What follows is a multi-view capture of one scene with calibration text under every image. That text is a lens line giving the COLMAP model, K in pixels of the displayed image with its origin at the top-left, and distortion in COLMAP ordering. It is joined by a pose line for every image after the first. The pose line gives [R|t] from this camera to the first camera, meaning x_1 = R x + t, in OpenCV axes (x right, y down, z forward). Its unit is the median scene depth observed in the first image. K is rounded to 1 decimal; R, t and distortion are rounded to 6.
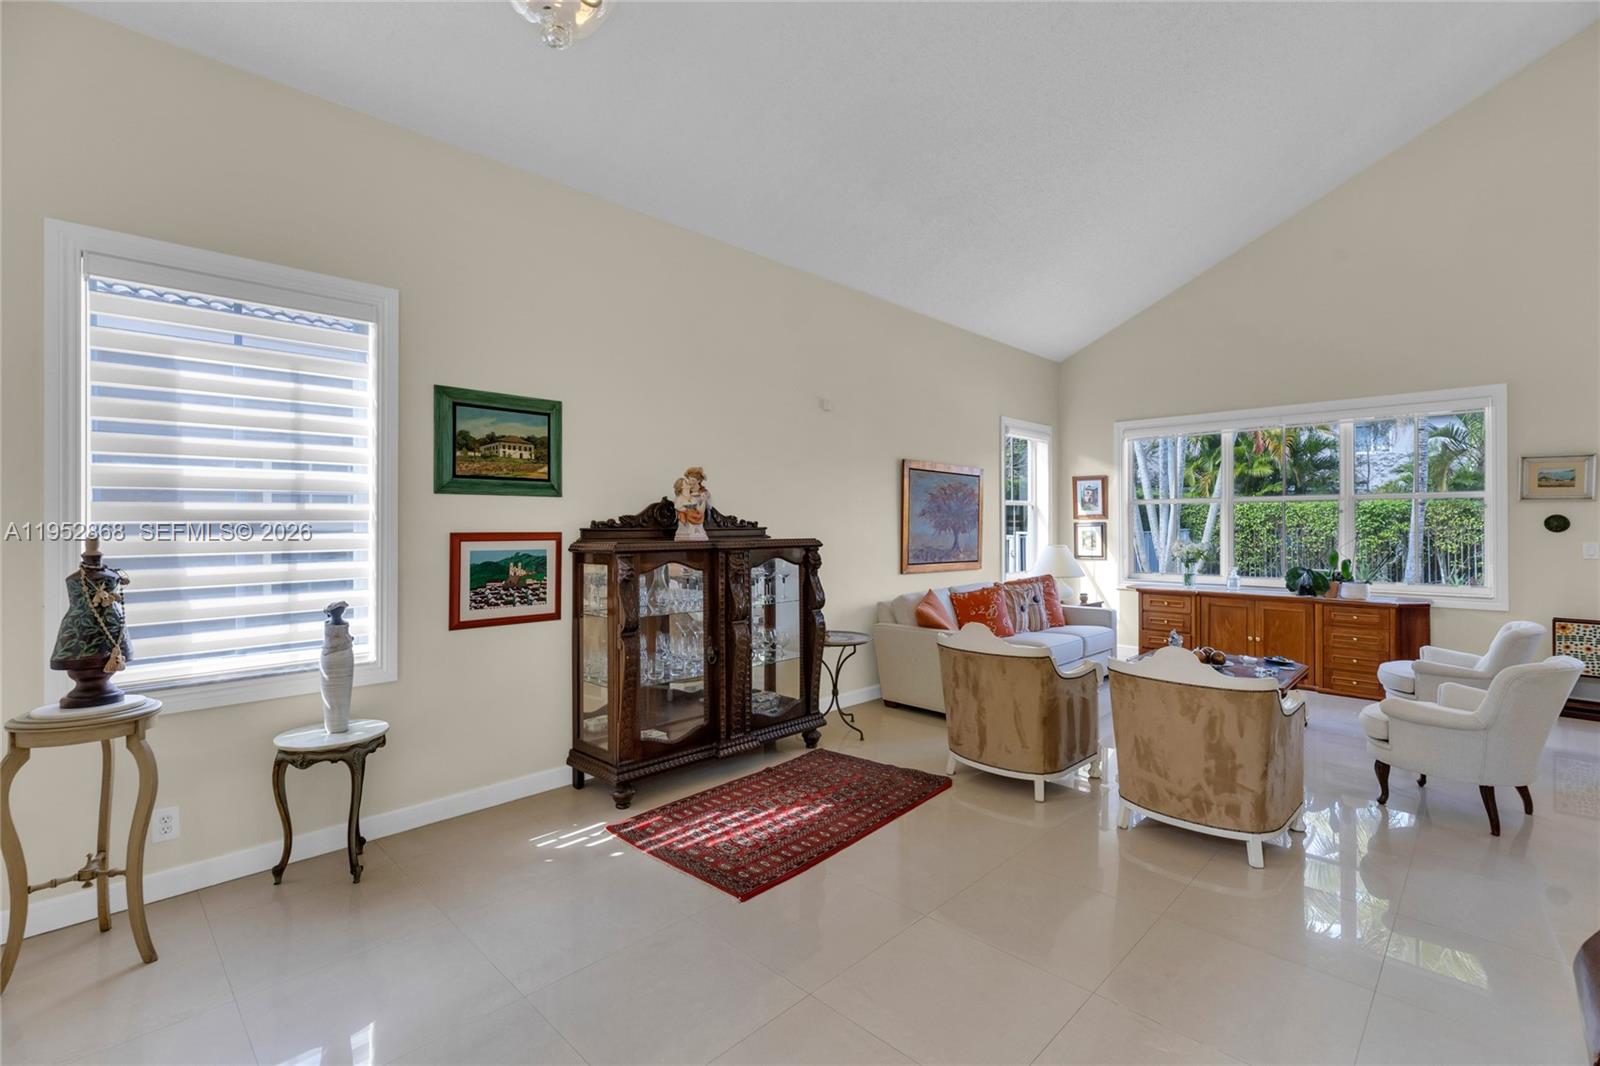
lens RADIAL K [[717.2, 0, 805.1], [0, 717.2, 516.0], [0, 0, 1]] dist [0.010798, -0.003132]
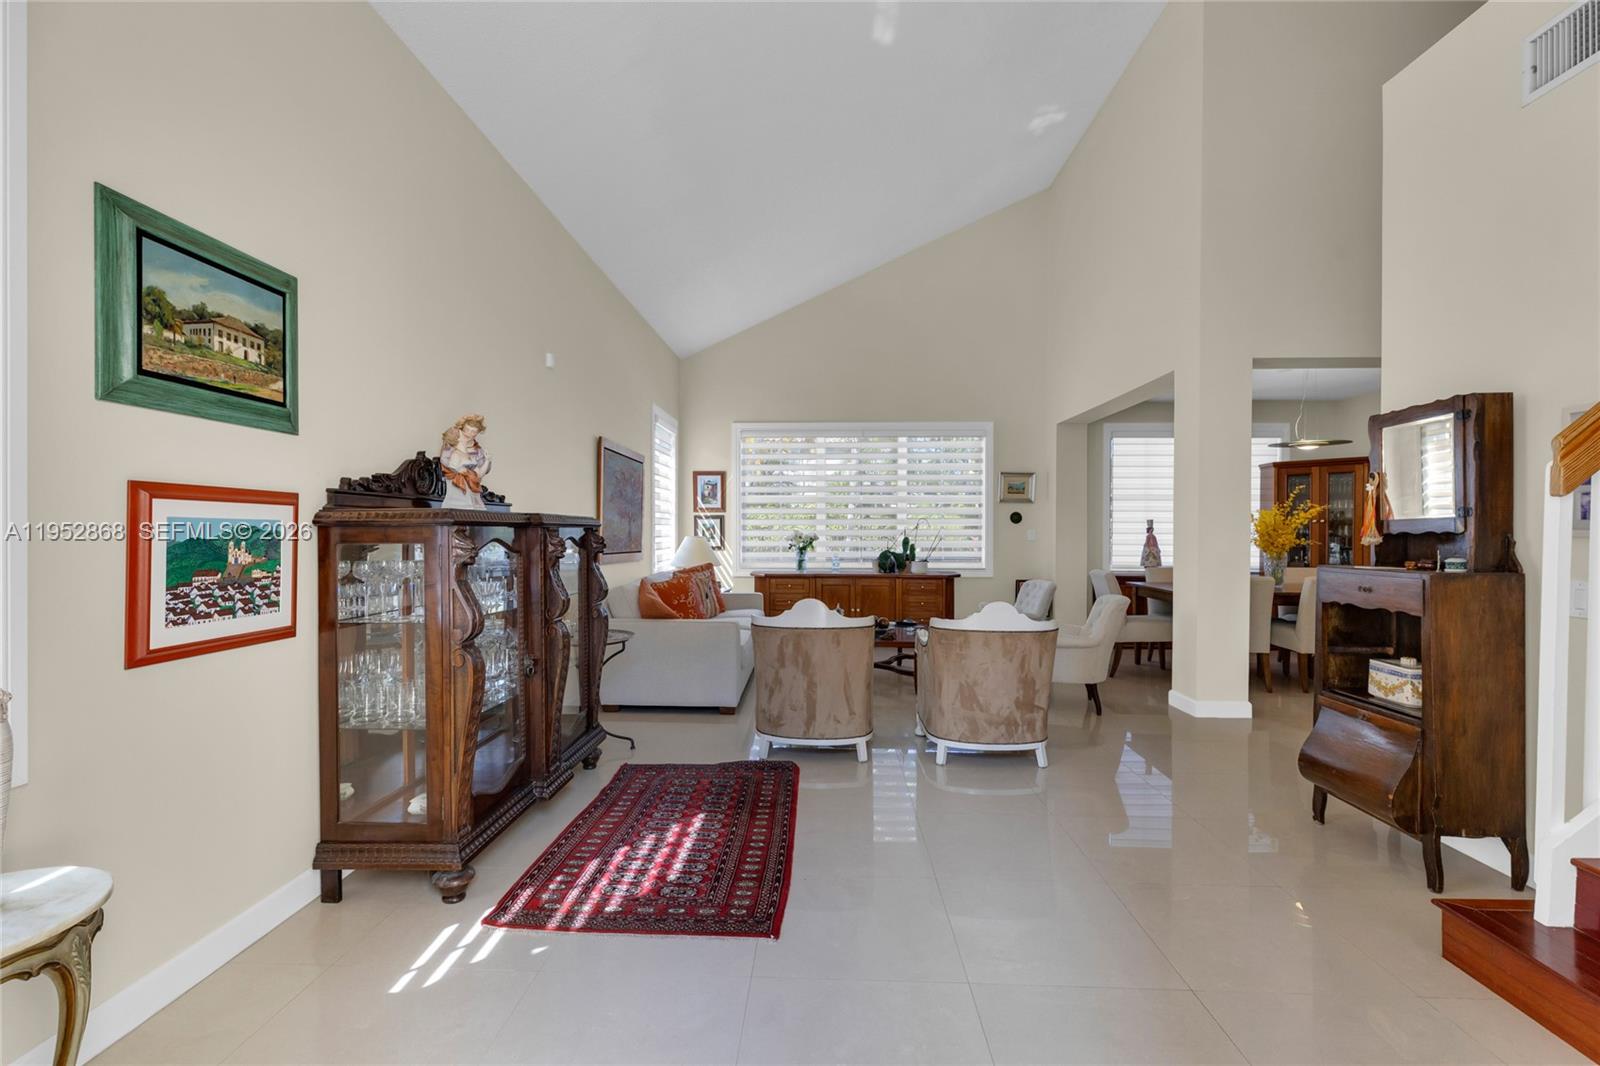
lens RADIAL K [[717.2, 0, 805.7], [0, 717.2, 530.2], [0, 0, 1]] dist [0.010798, -0.003132]
pose [[0.740729, 0.003996, 0.671792, -0.429361], [-0.012070, 0.999900, 0.007361, 0.044118], [-0.671695, -0.013561, 0.740704, 0.256893]]
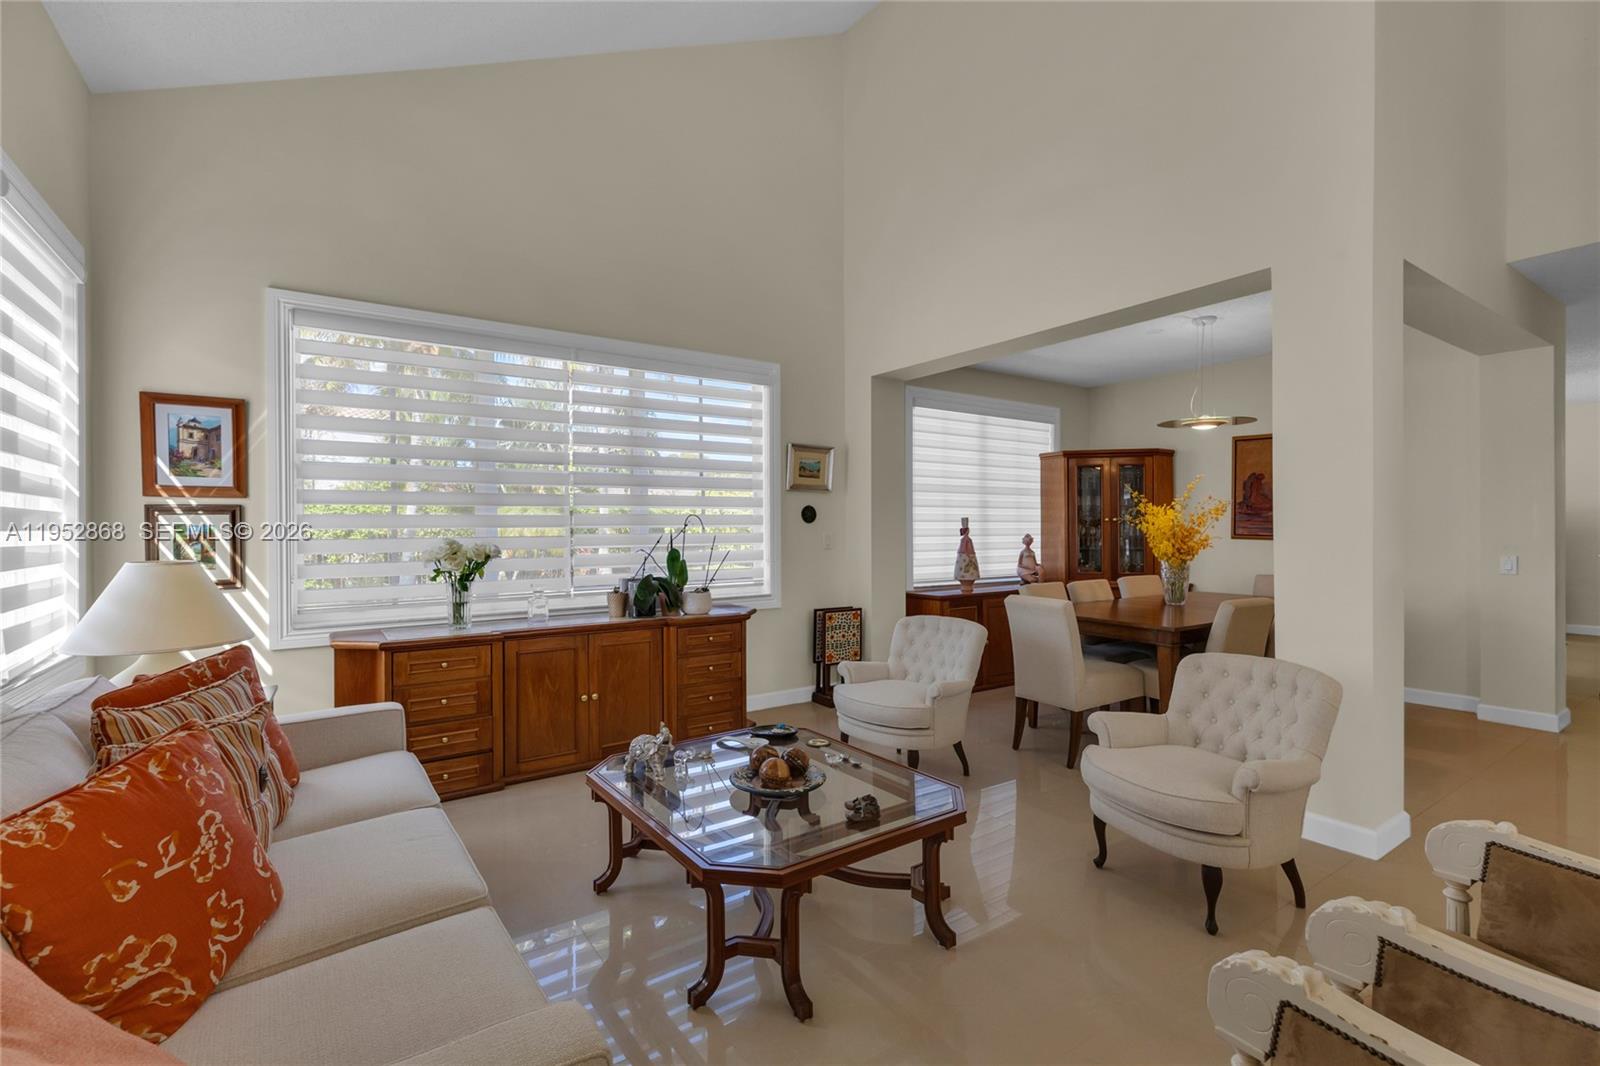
lens RADIAL K [[717.2, 0, 795.1], [0, 717.2, 522.8], [0, 0, 1]] dist [0.010798, -0.003132]
pose [[0.200966, 0.008838, 0.979558, 0.098427], [-0.007031, 0.999947, -0.007580, 0.042353], [-0.979573, -0.005364, 0.201018, 1.171436]]
